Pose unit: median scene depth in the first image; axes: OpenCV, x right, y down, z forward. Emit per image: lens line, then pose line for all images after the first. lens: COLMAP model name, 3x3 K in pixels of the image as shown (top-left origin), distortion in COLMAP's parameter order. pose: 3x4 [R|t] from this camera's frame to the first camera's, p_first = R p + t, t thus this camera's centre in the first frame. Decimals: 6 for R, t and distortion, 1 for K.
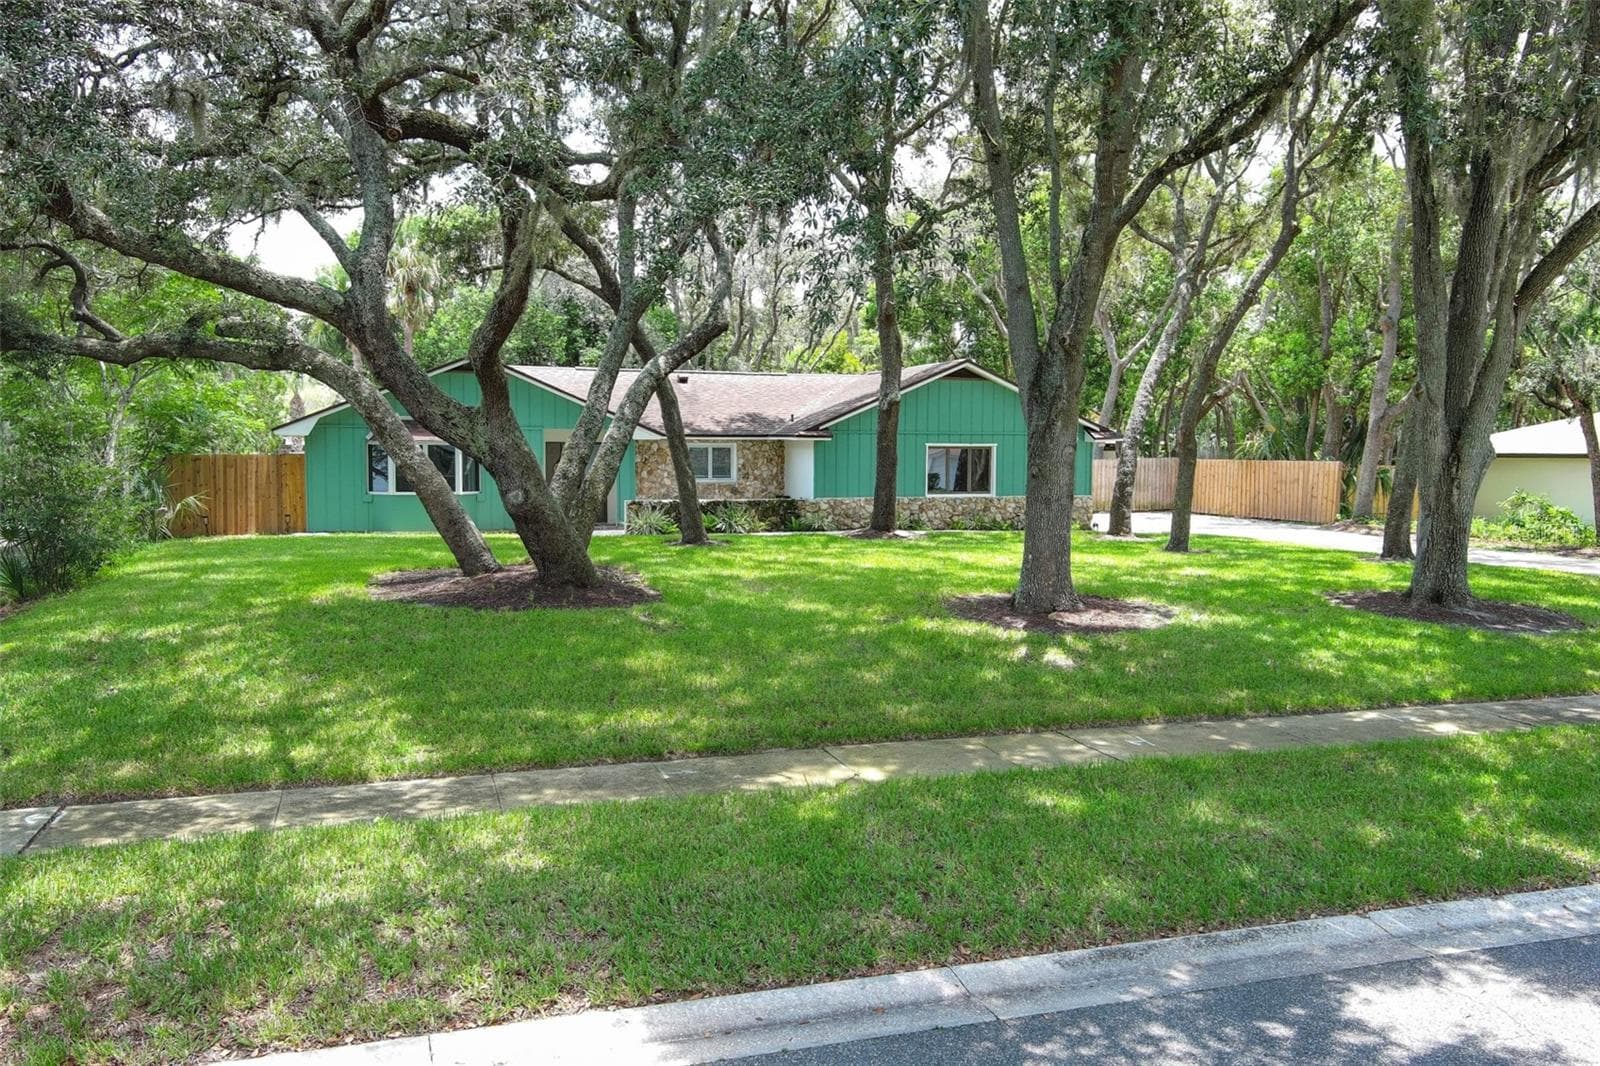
lens RADIAL K [[1210.0, 0, 806.1], [0, 1210.0, 566.2], [0, 0, 1]] dist [0.007713, 0.002253]
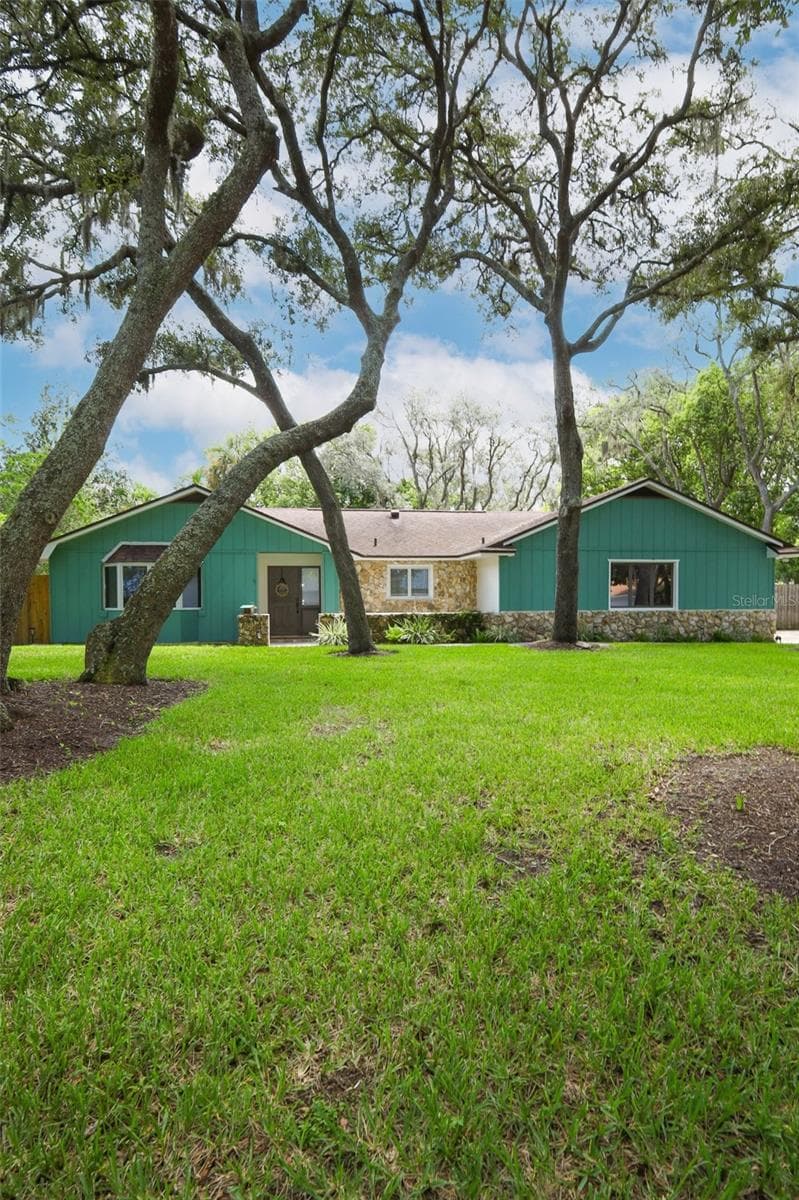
lens RADIAL K [[690.7, 0, 402.7], [0, 690.7, 627.0], [0, 0, 1]] dist [-0.000884, 0.000519]
pose [[0.982421, -0.002733, -0.186661, 0.035507], [-0.008029, 0.998349, -0.056875, -0.007642], [0.186508, 0.057374, 0.980777, 0.384633]]
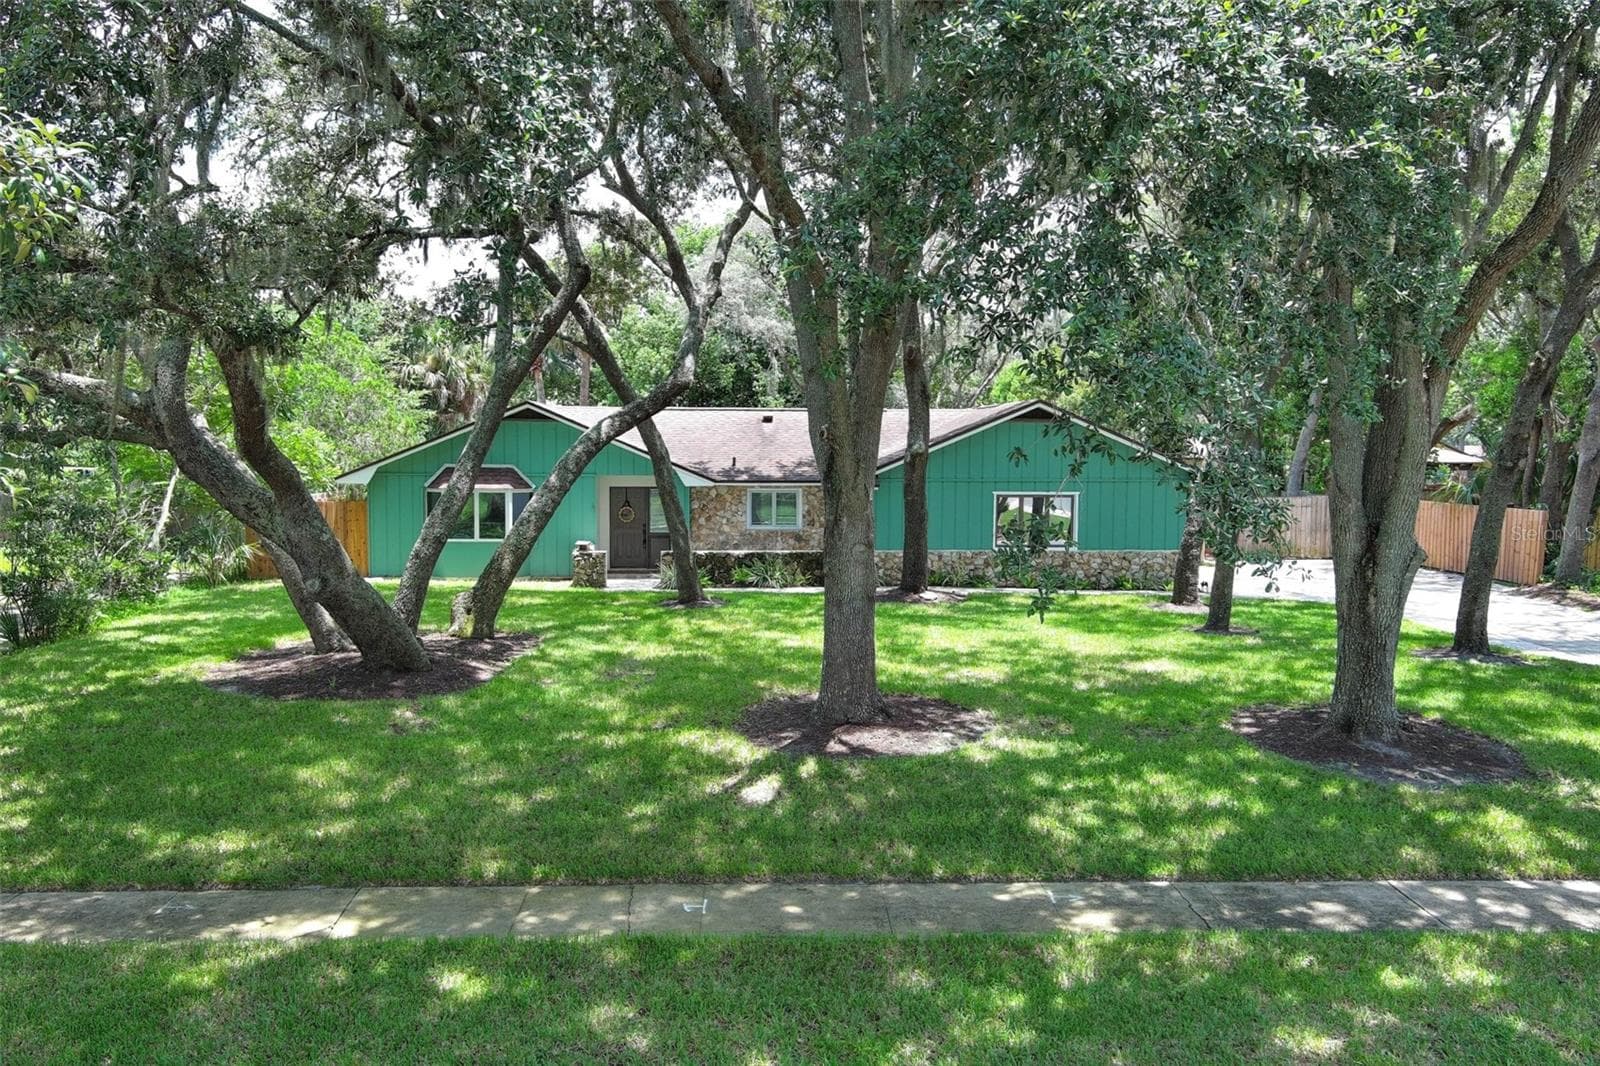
lens RADIAL K [[1285.4, 0, 800.0], [0, 1285.4, 533.0], [0, 0, 1]] dist [0.036150, -0.001645]
pose [[0.965372, 0.017219, -0.260308, 0.212022], [-0.025589, 0.999258, -0.028800, -0.039036], [0.259619, 0.034463, 0.965096, 0.027960]]
